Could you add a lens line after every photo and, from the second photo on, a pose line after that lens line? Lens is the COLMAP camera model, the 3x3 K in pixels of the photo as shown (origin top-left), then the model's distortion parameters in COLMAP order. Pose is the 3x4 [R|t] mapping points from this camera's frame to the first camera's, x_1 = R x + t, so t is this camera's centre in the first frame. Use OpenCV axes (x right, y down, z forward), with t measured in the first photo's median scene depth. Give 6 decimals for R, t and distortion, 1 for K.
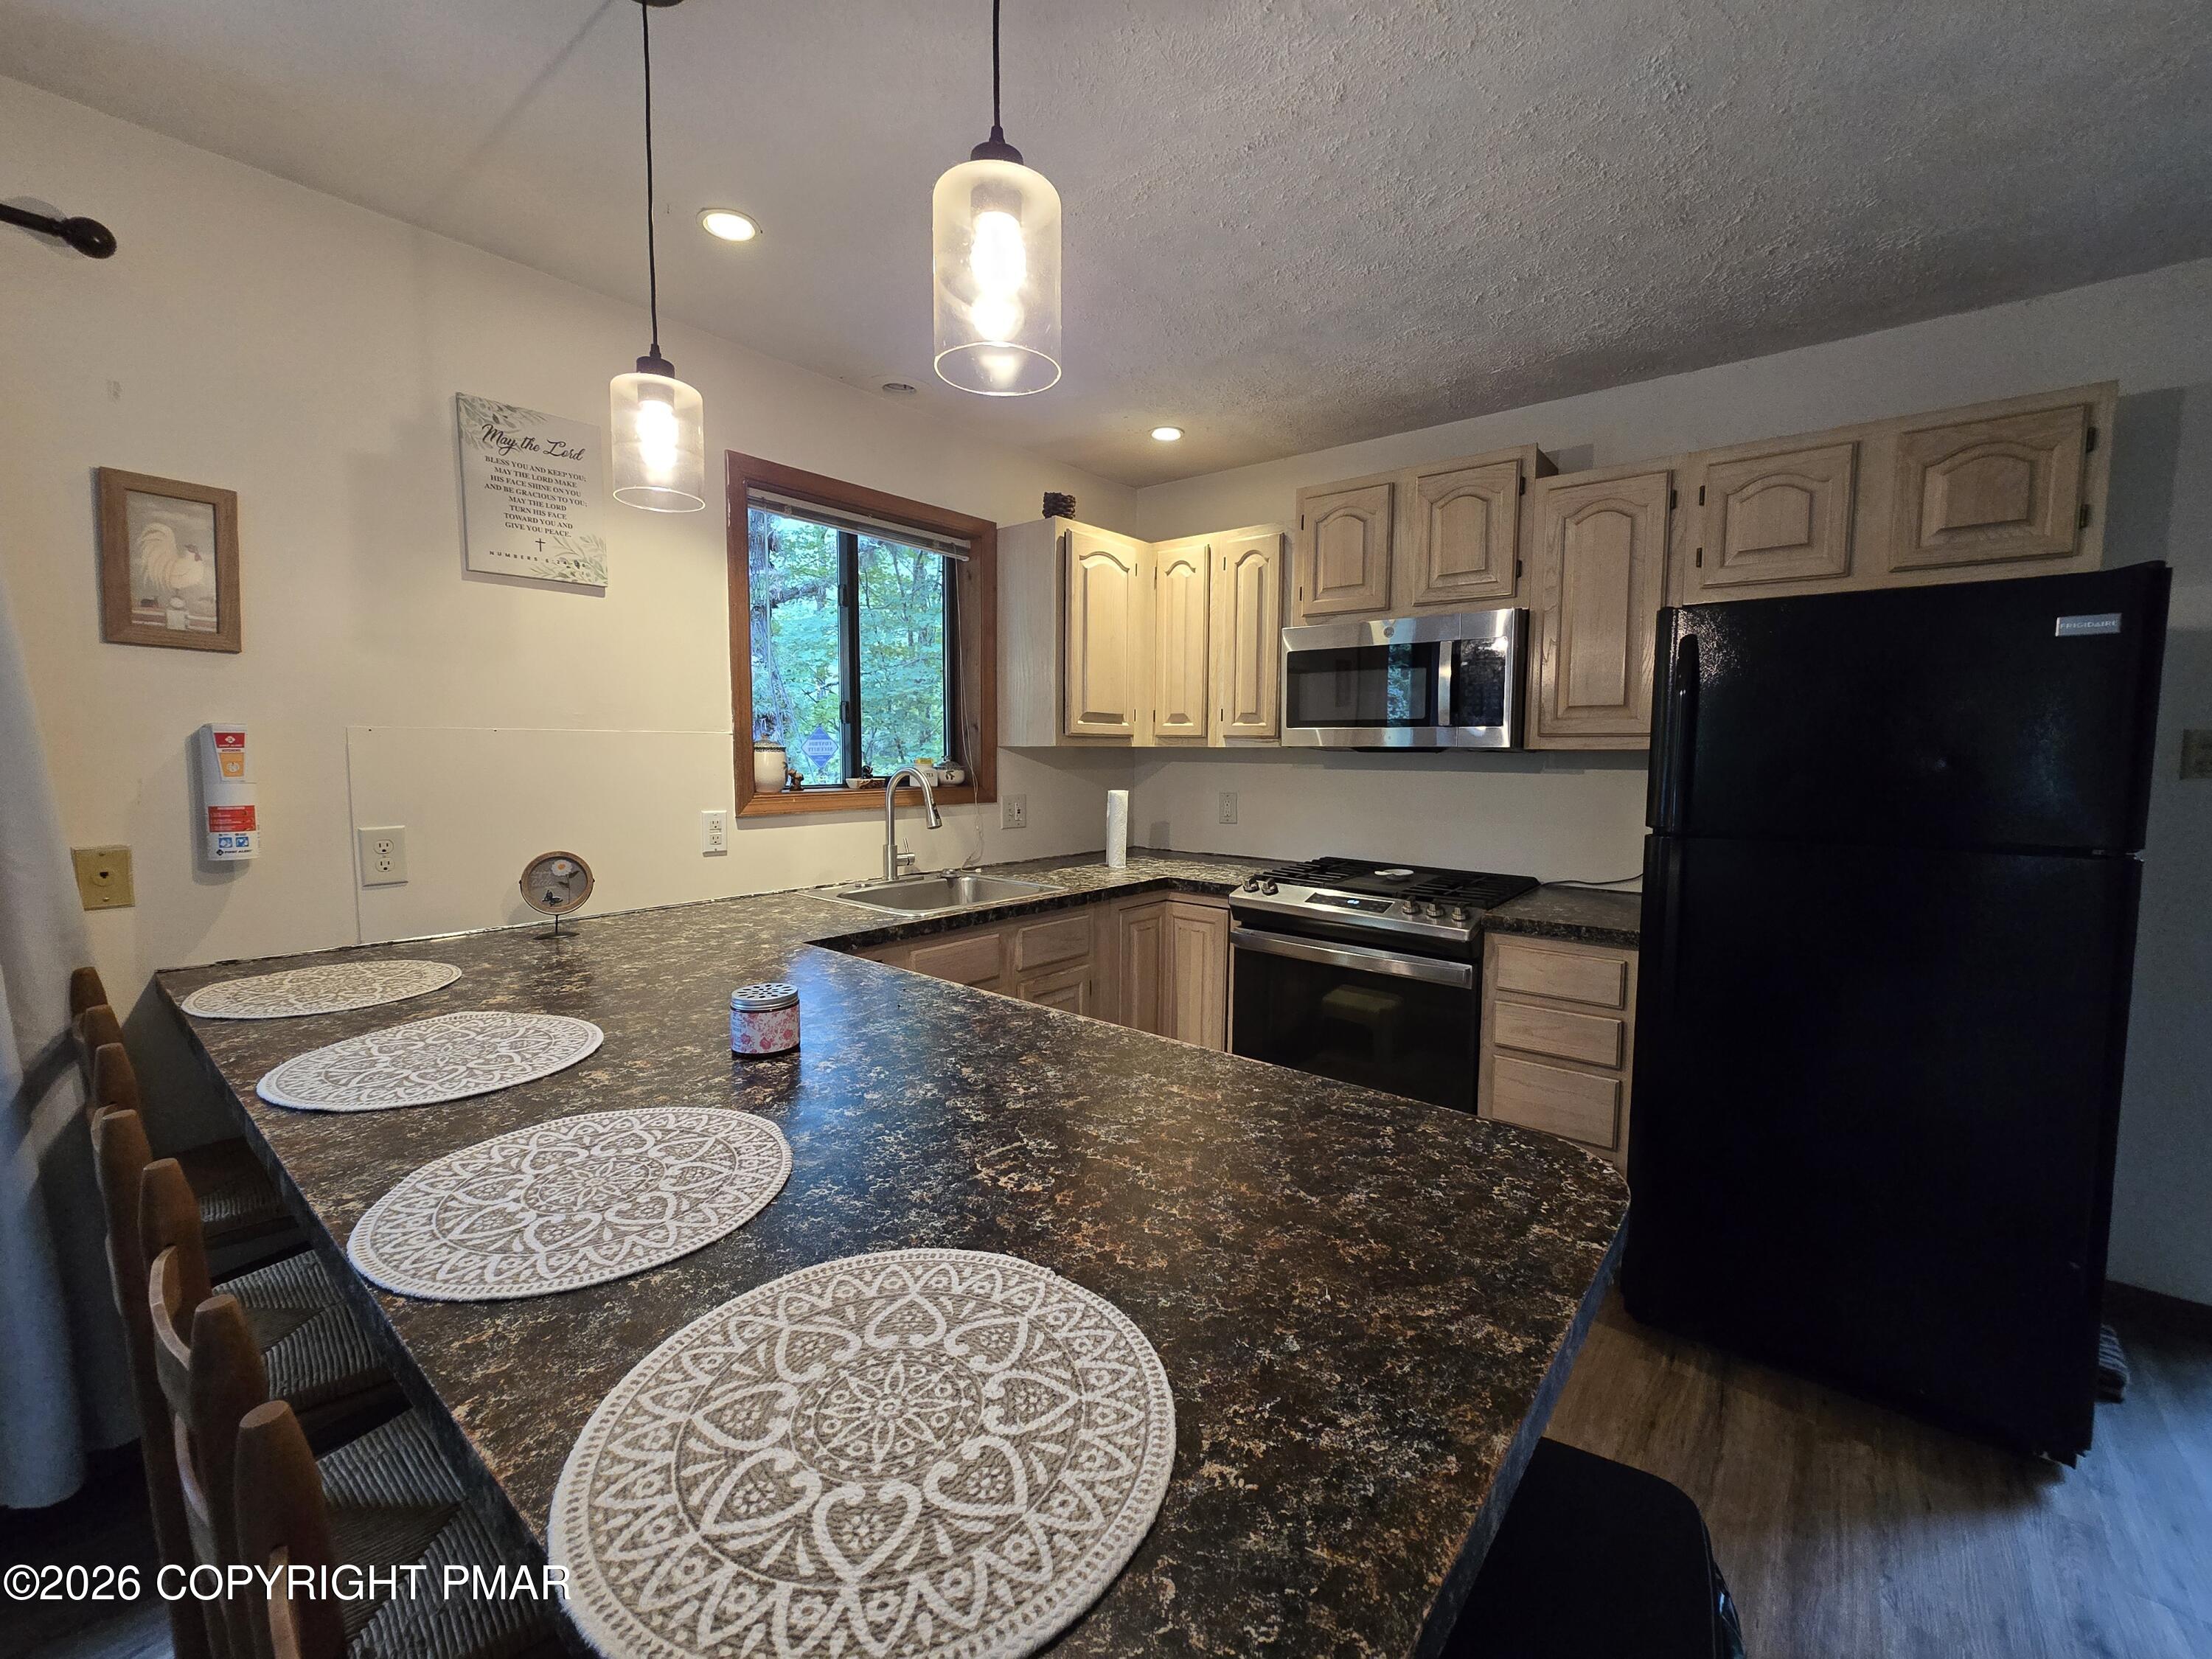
lens RADIAL K [[904.0, 0, 1118.5], [0, 904.0, 825.4], [0, 0, 1]] dist [-0.000834, 0.000118]
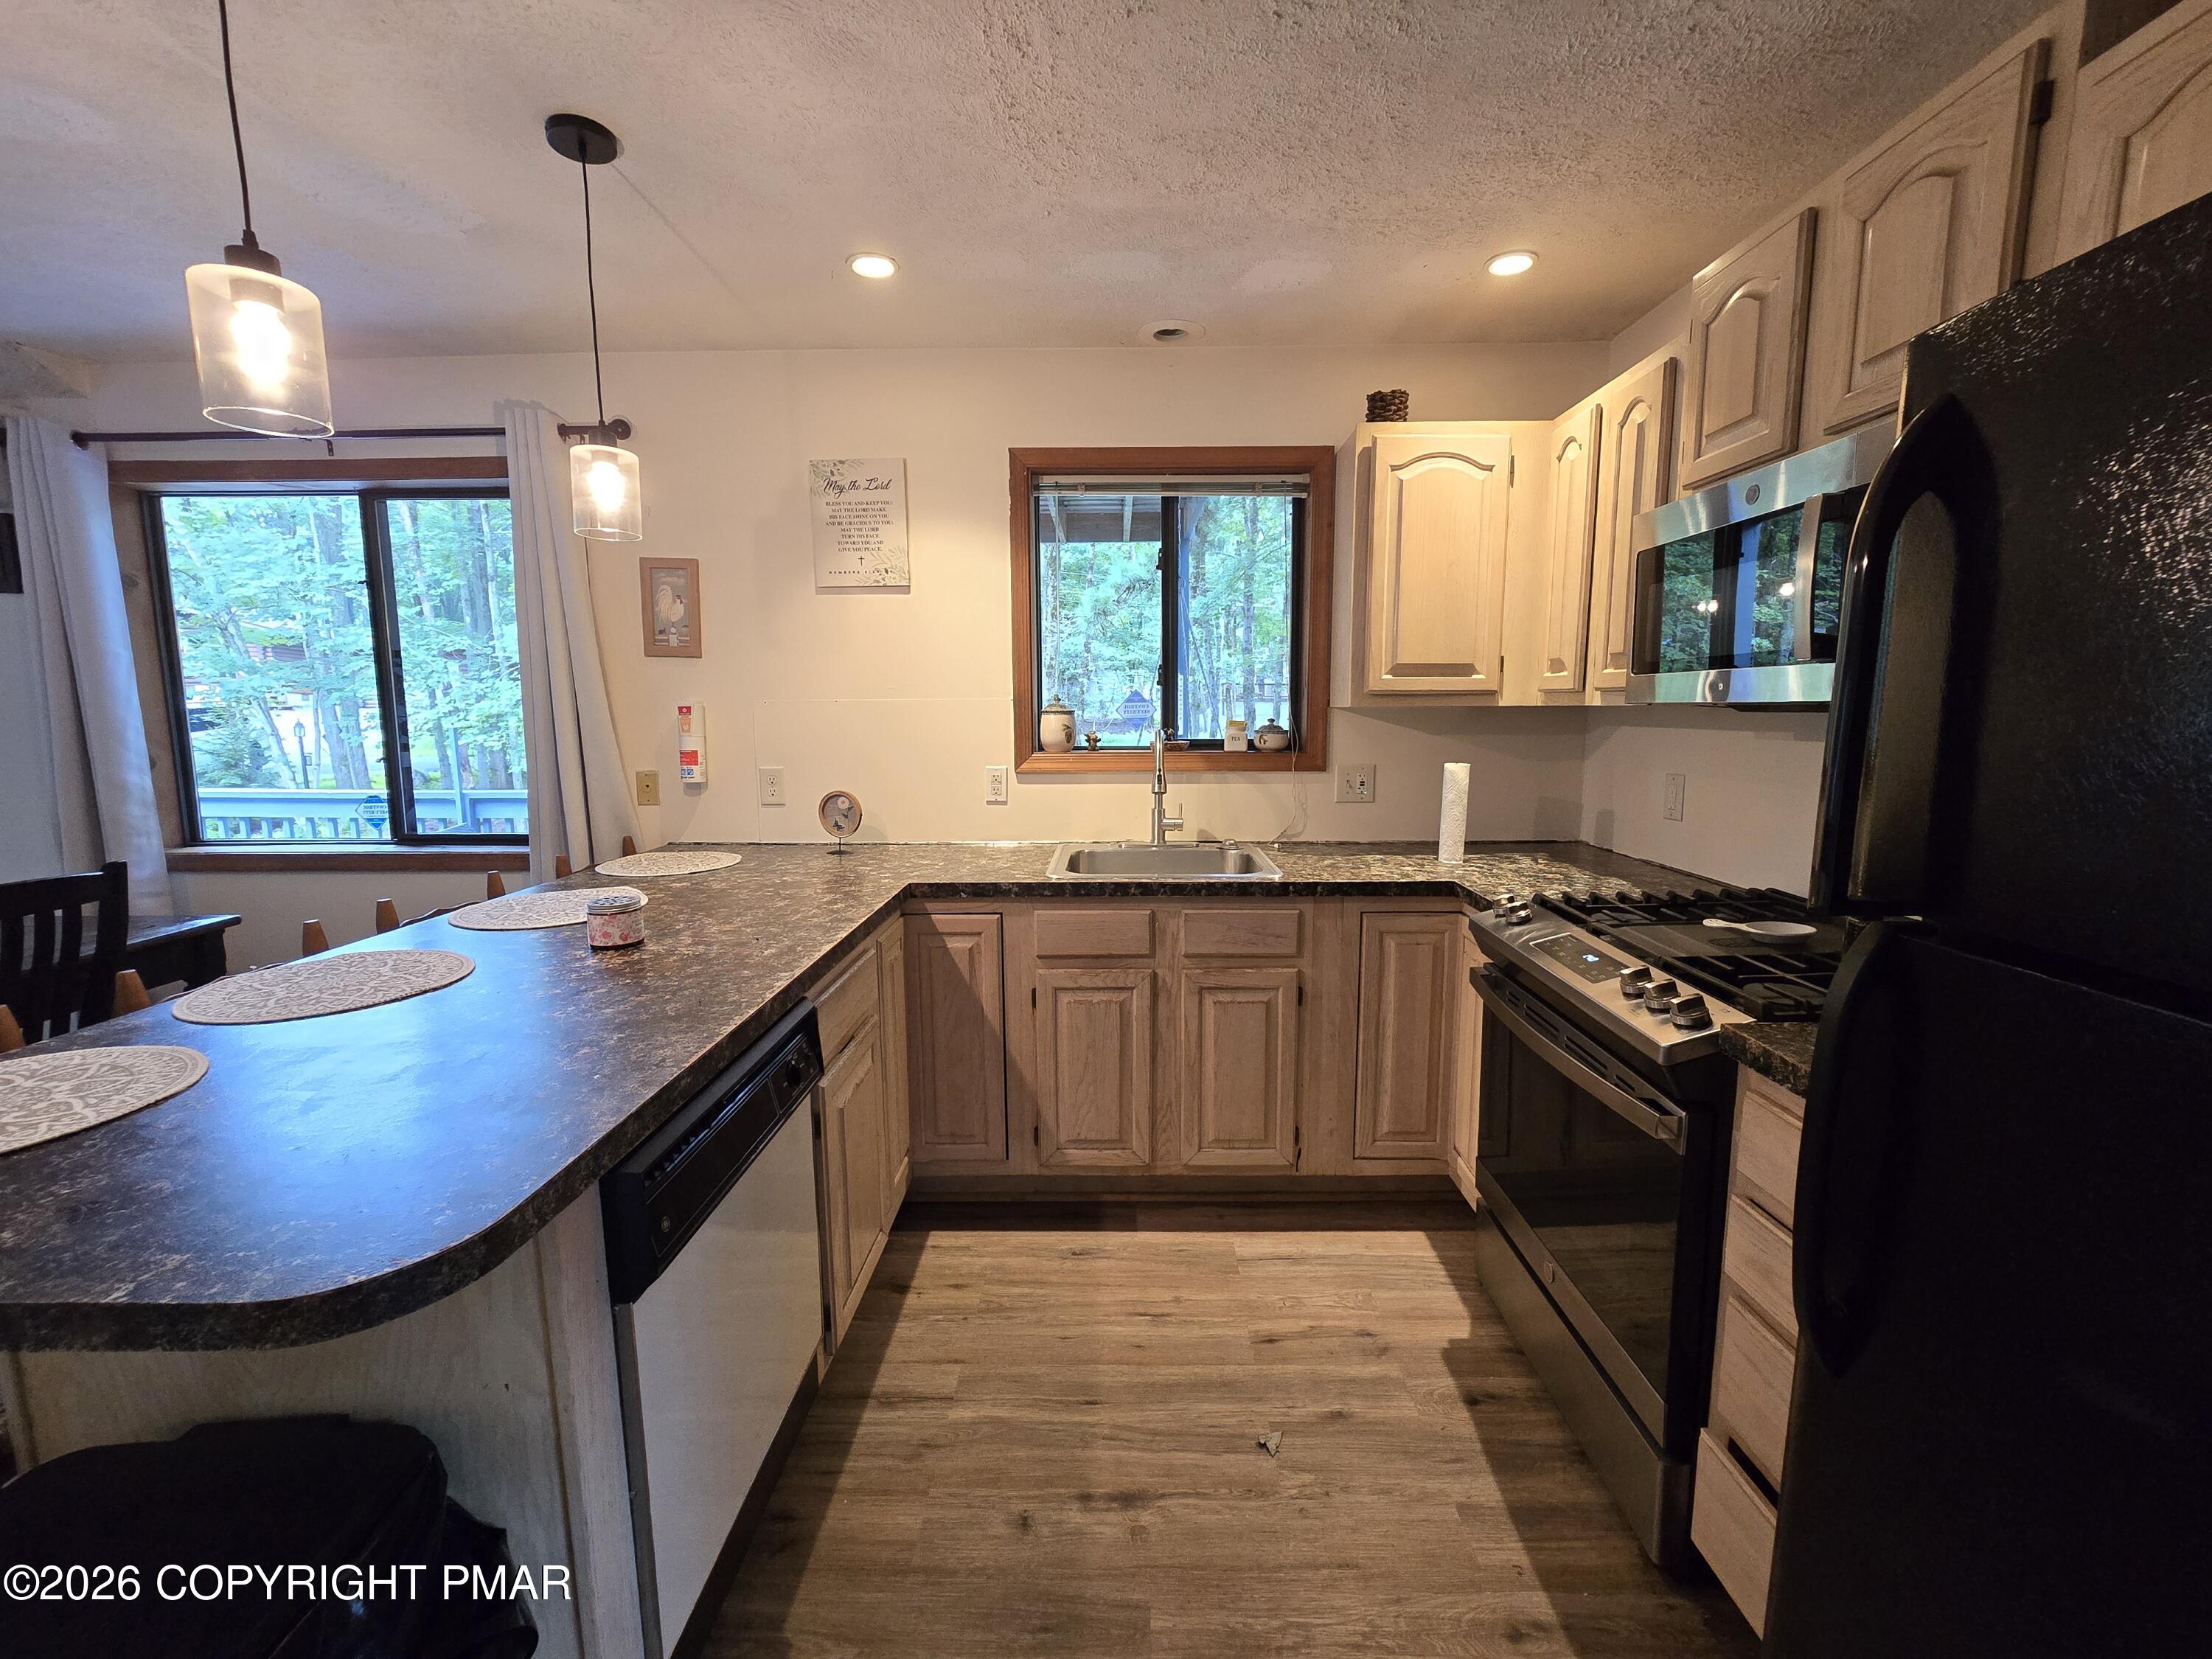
lens RADIAL K [[905.8, 0, 1112.6], [0, 905.8, 824.9], [0, 0, 1]] dist [-0.002103, -0.000605]
pose [[0.619923, 0.090600, -0.779415, 0.555614], [-0.057919, 0.995885, 0.069696, -0.030890], [0.782522, 0.001936, 0.622619, 0.384109]]
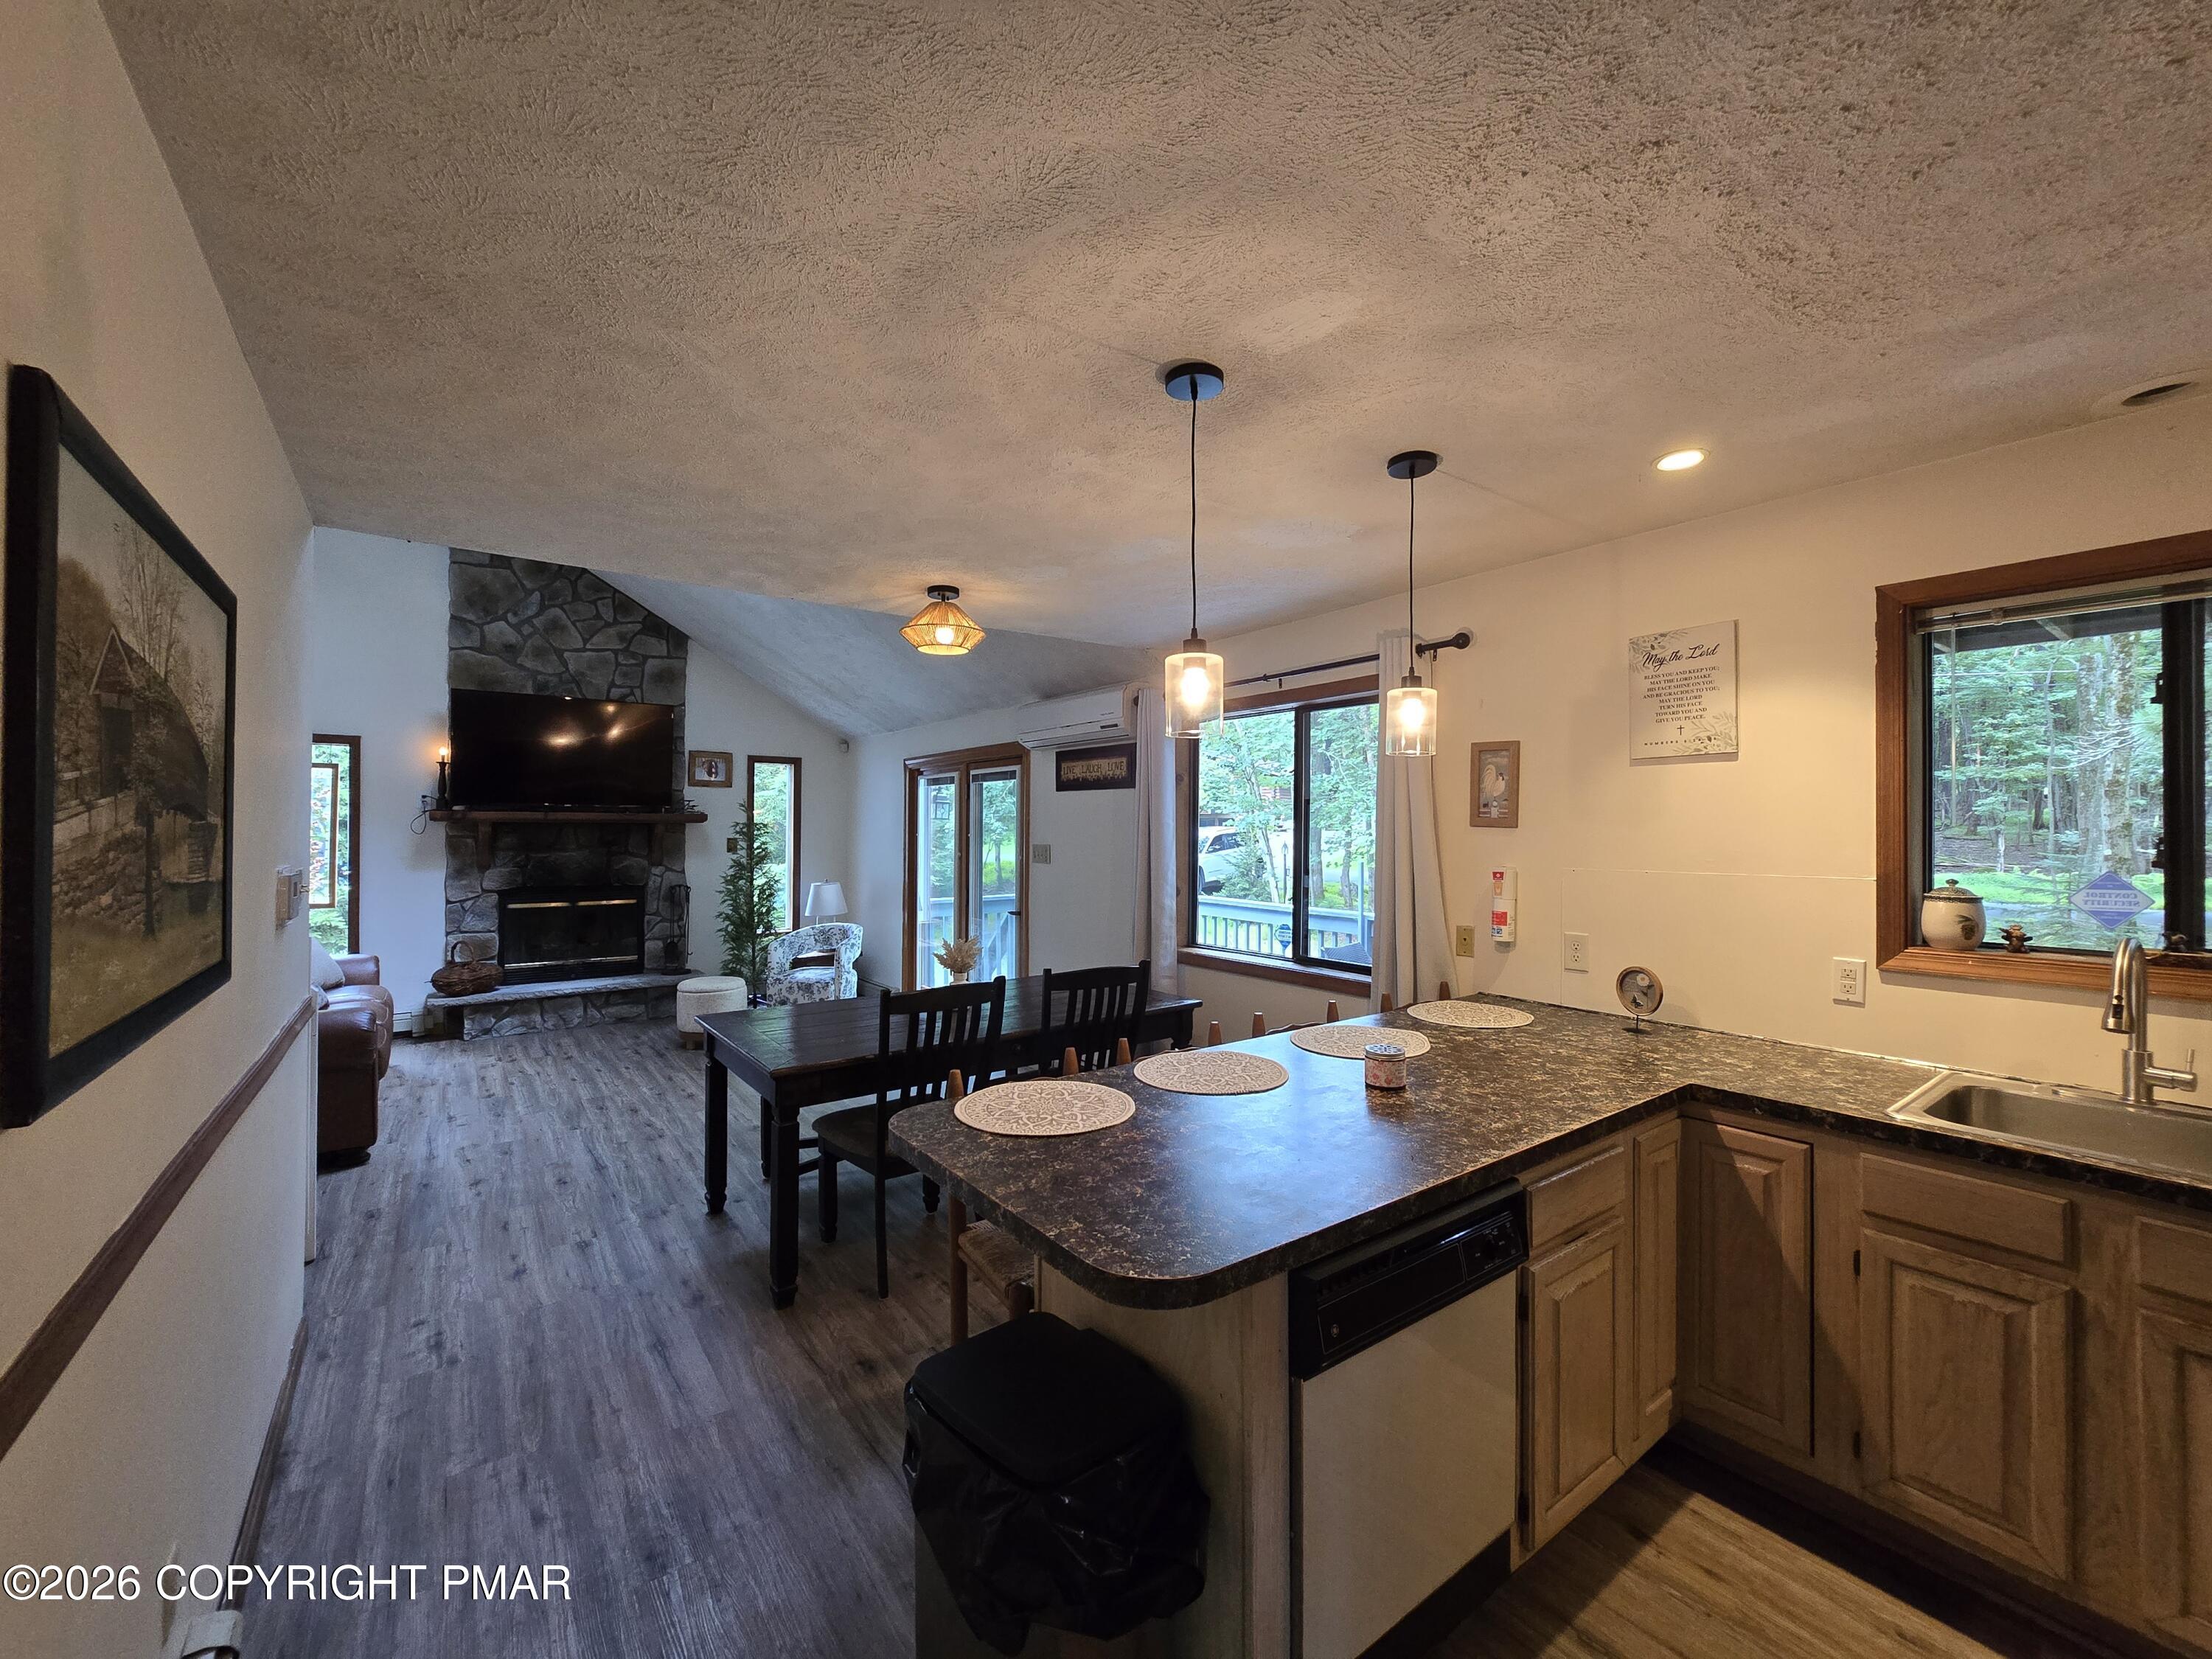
lens RADIAL K [[904.0, 0, 1118.5], [0, 904.0, 825.4], [0, 0, 1]] dist [-0.000834, 0.000118]
pose [[-0.248445, -0.012228, -0.968569, 0.673661], [-0.086270, 0.996226, 0.009552, -0.098517], [0.964797, 0.085932, -0.248562, 0.466421]]
